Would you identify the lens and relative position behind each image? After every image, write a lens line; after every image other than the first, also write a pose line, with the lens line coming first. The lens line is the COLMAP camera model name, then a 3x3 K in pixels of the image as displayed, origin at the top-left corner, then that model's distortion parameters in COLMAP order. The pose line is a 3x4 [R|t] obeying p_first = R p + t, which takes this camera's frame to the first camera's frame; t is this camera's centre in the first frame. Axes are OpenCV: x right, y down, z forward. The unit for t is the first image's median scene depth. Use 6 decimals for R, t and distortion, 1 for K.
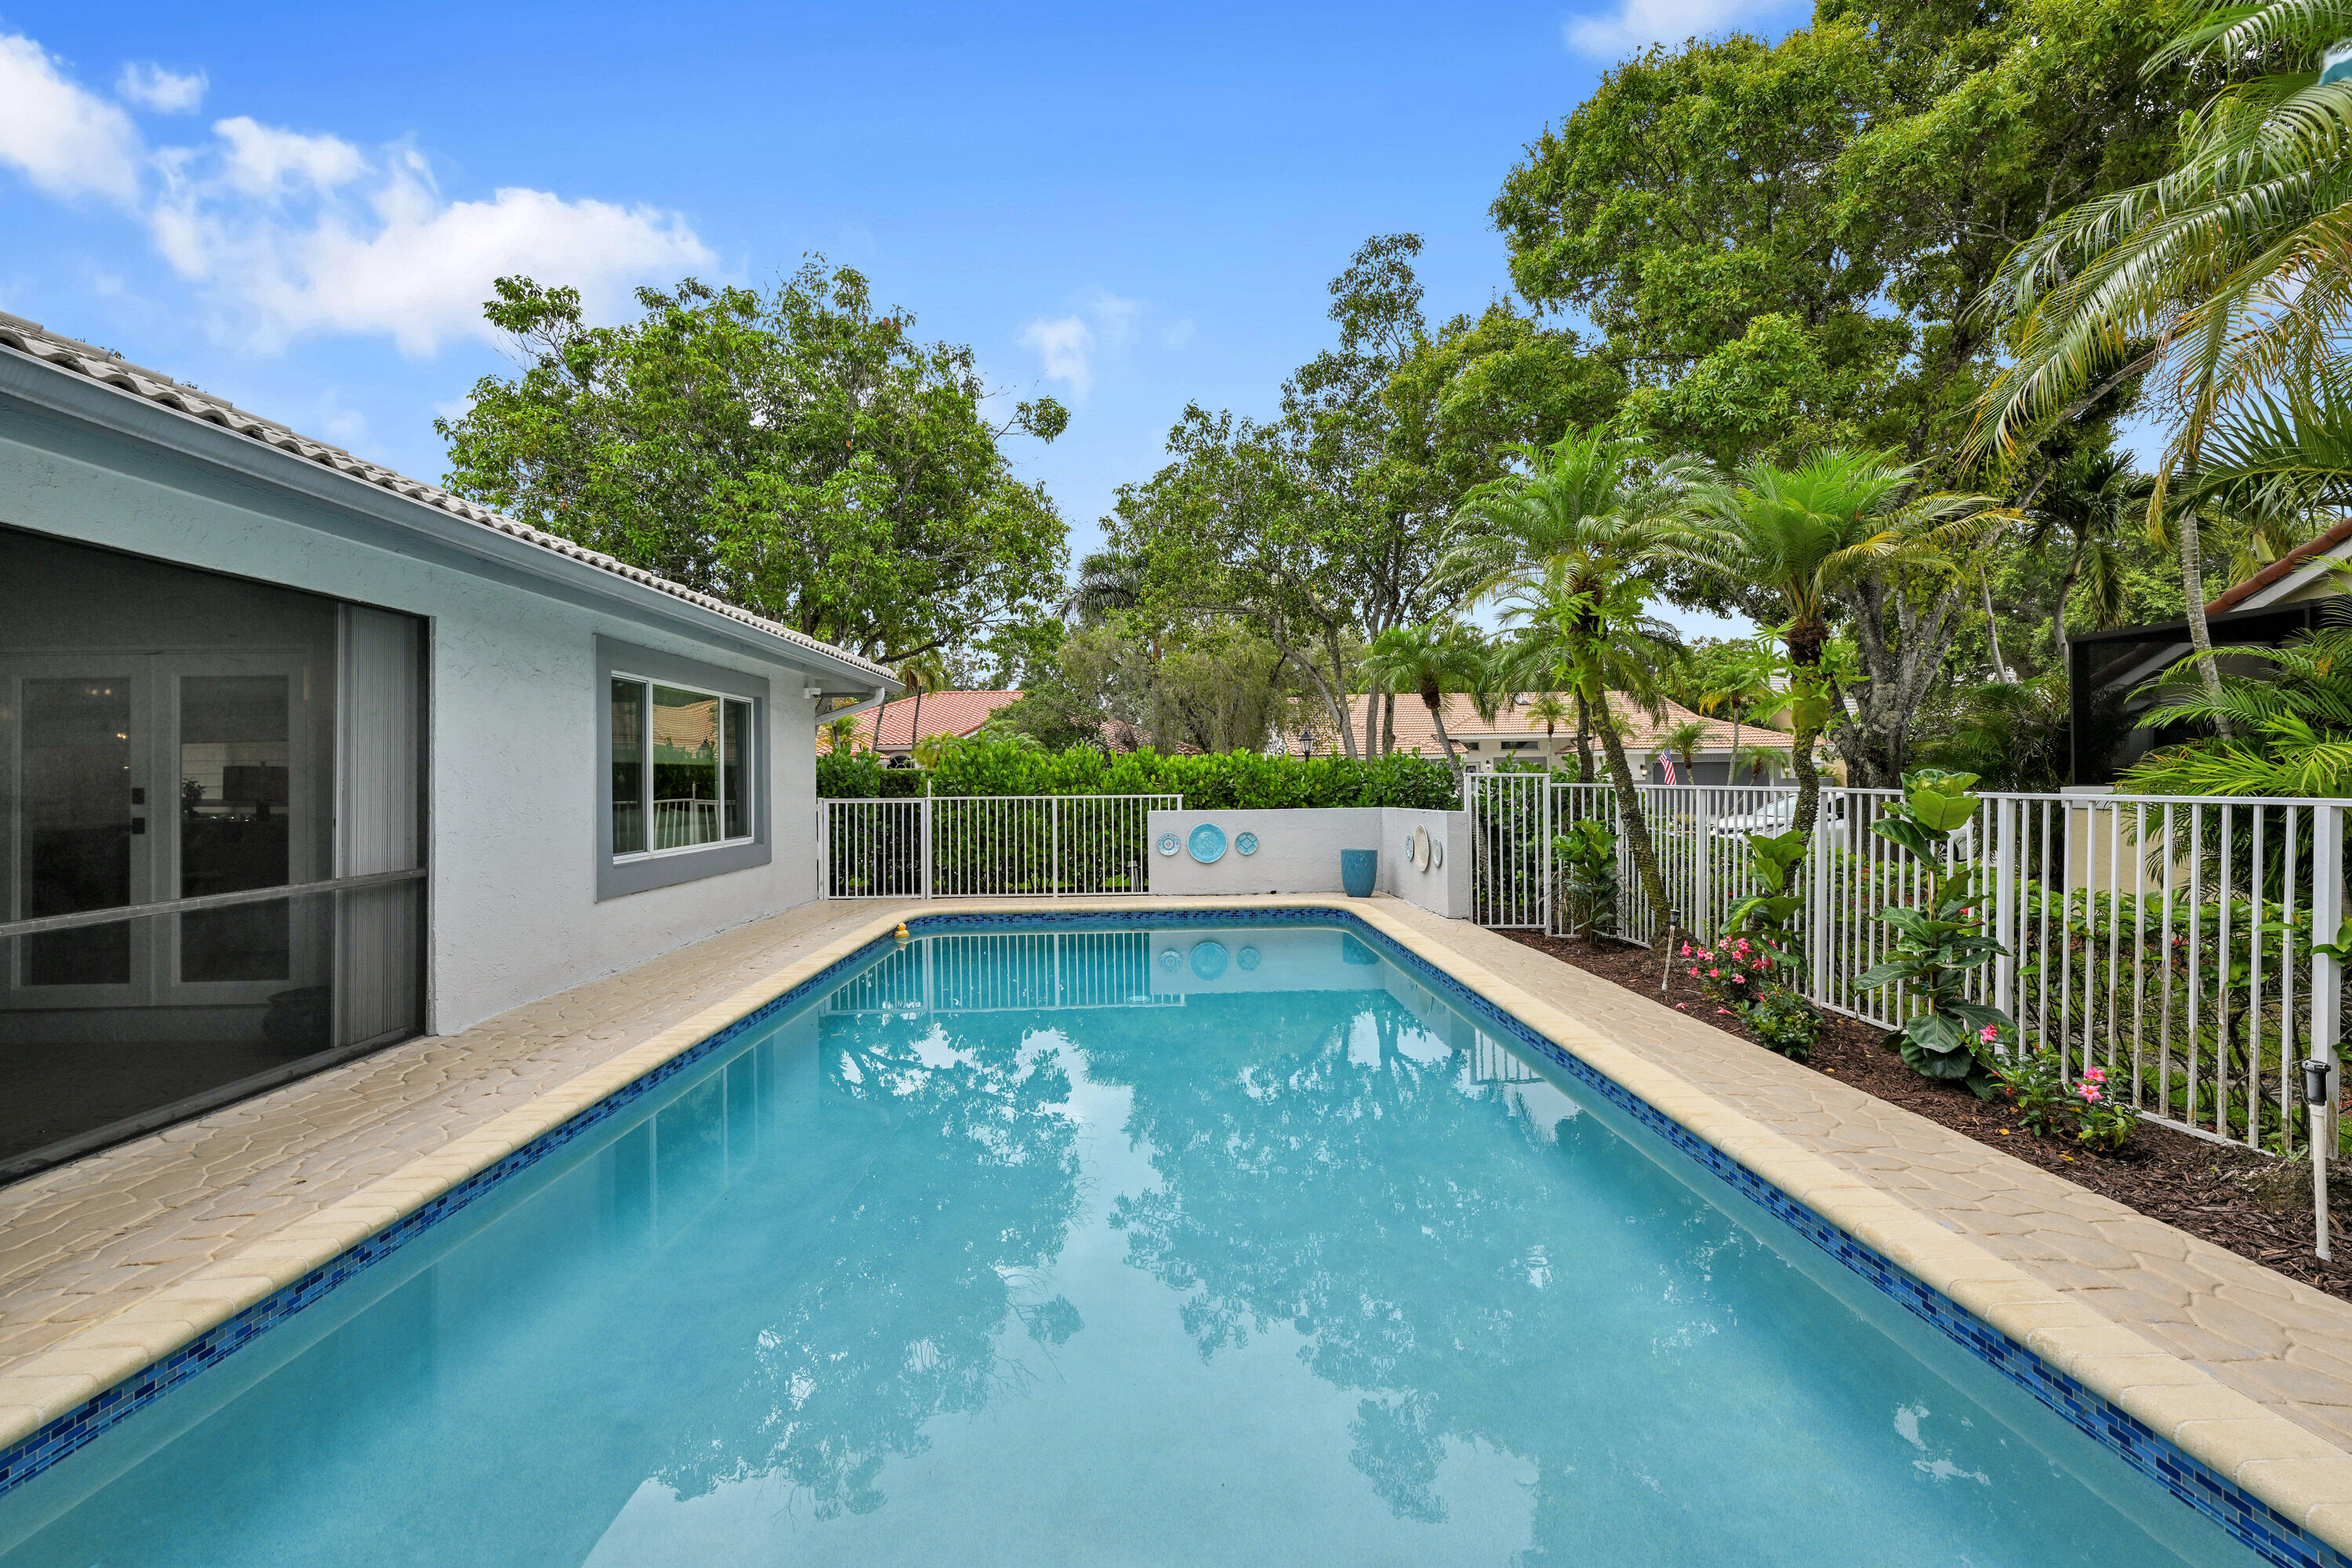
lens RADIAL K [[952.4, 0, 1174.2], [0, 952.4, 778.1], [0, 0, 1]] dist [-0.001489, -0.000146]
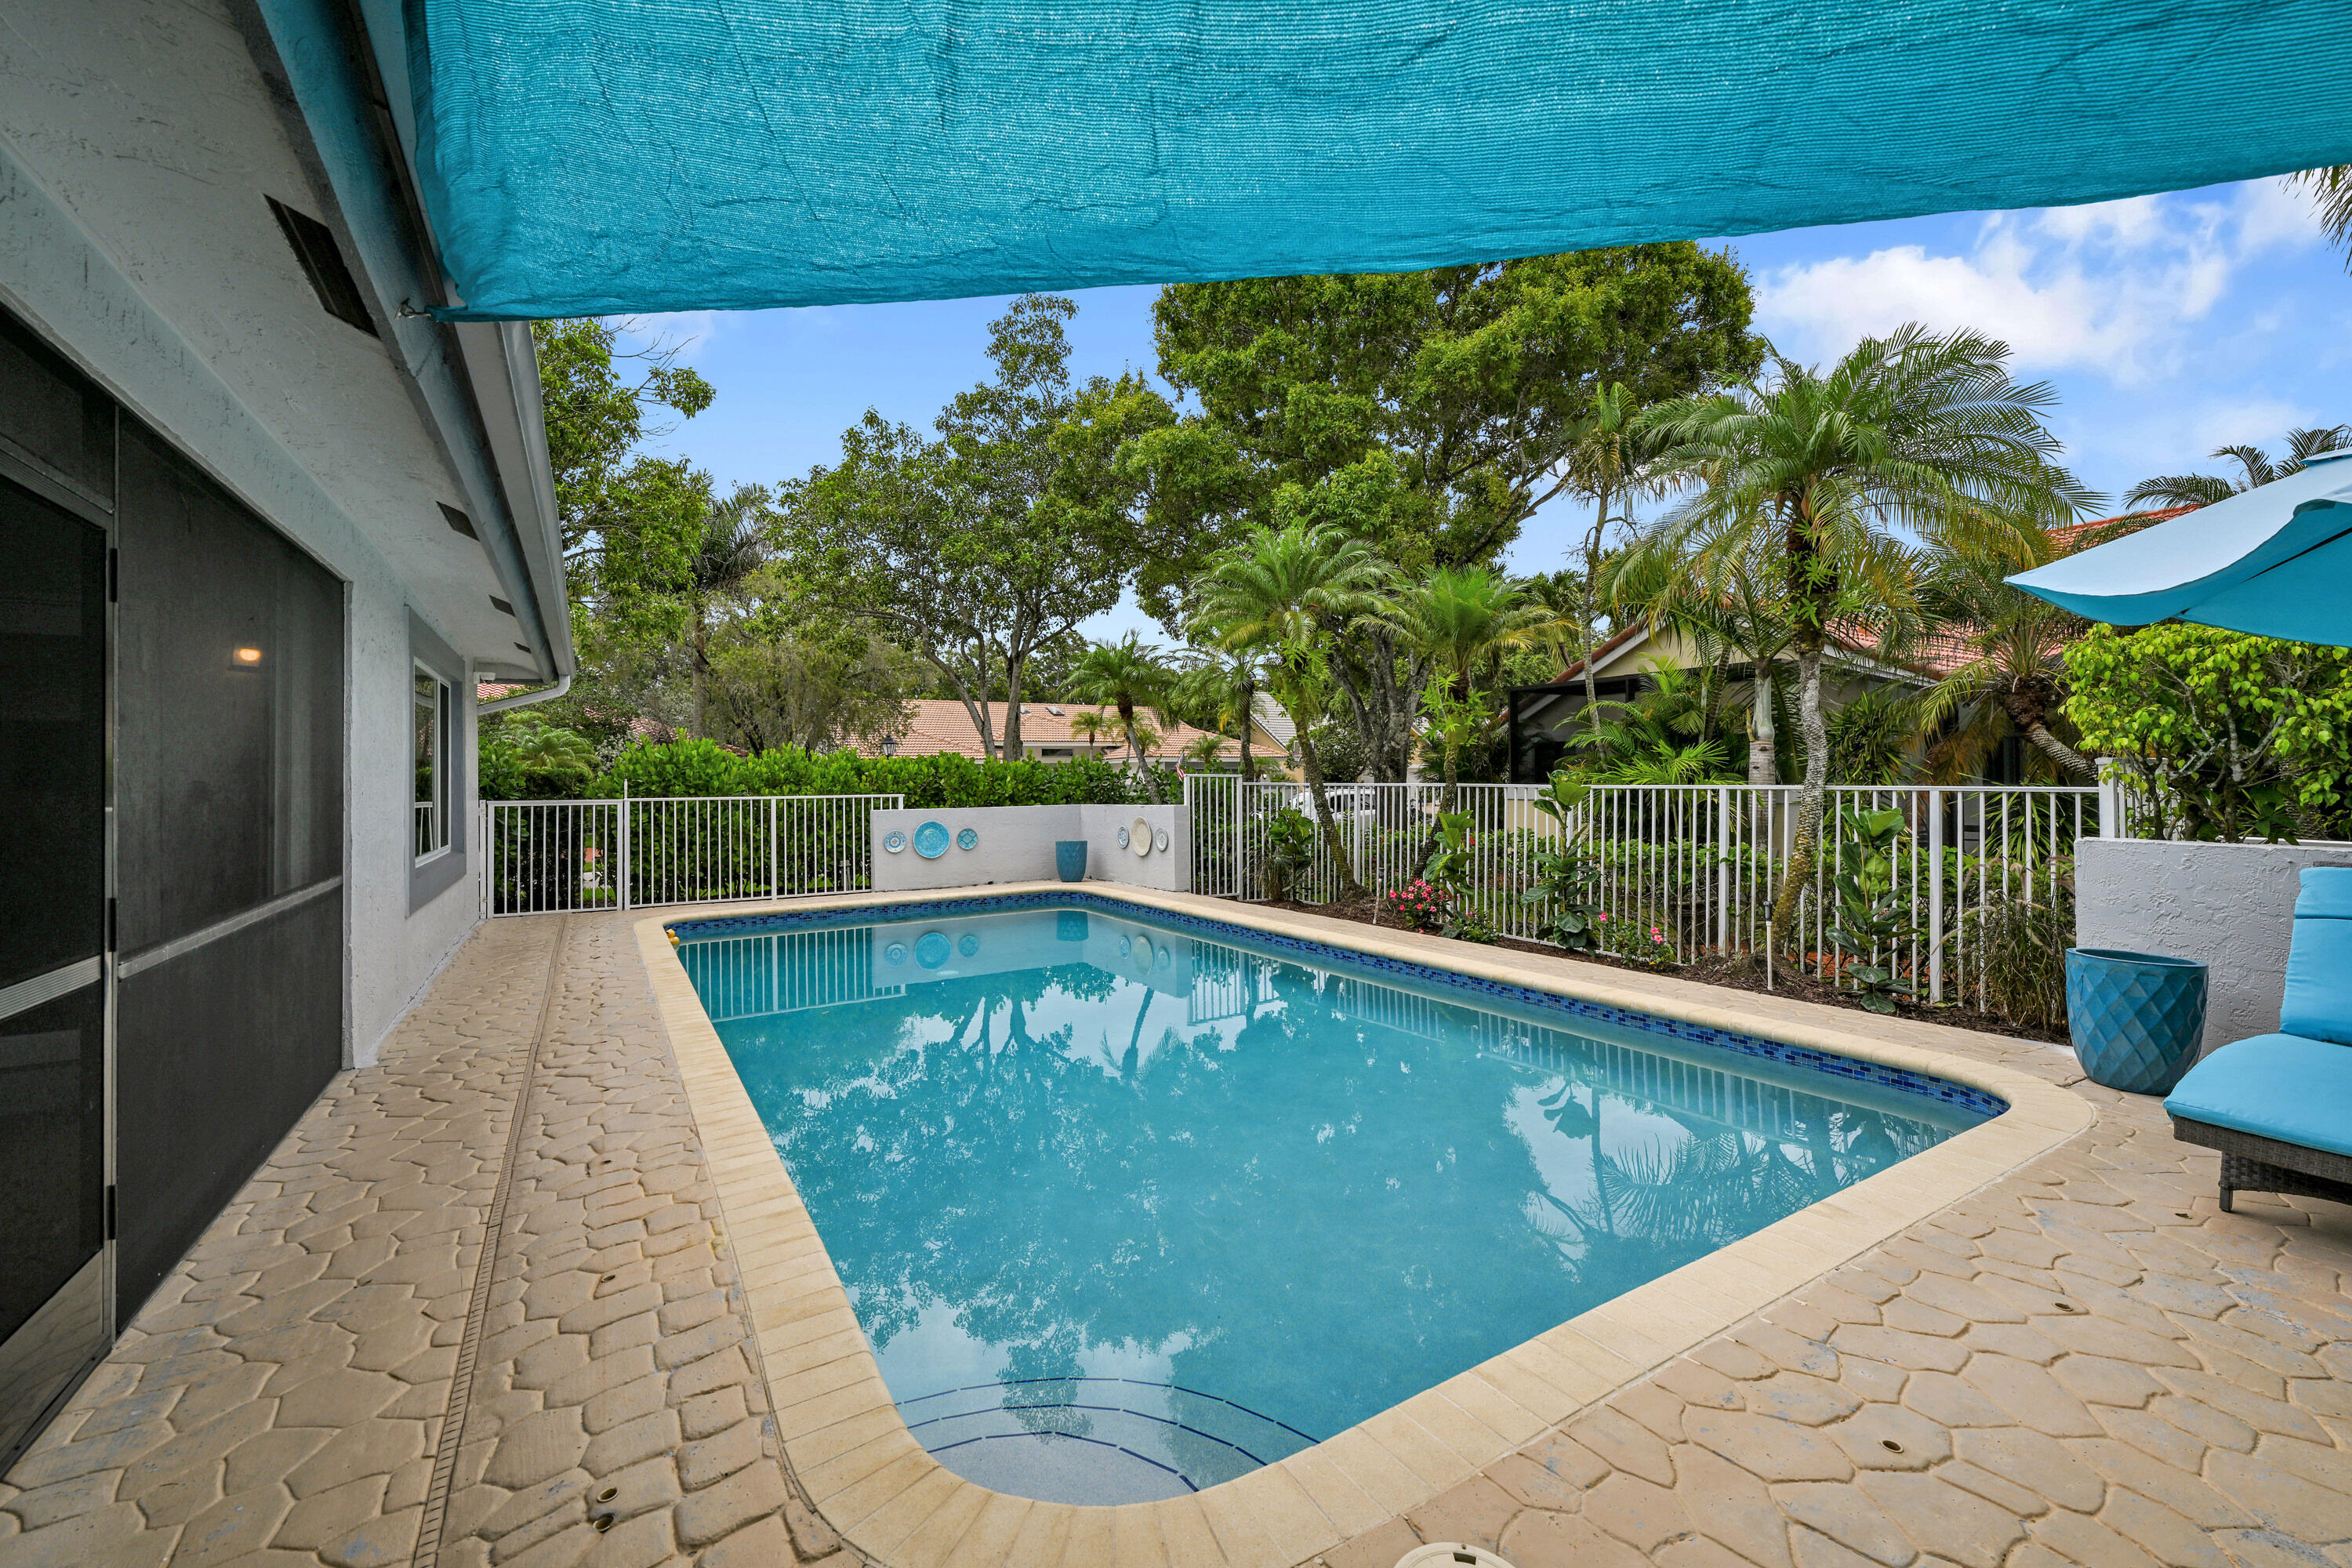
lens RADIAL K [[944.9, 0, 1176.0], [0, 944.9, 784.0], [0, 0, 1]] dist [-0.000700, 0.000138]
pose [[0.868121, 0.000134, 0.496353, -0.242579], [-0.000588, 1.000000, 0.000758, 0.005021], [-0.496352, -0.000949, 0.868121, -0.049690]]
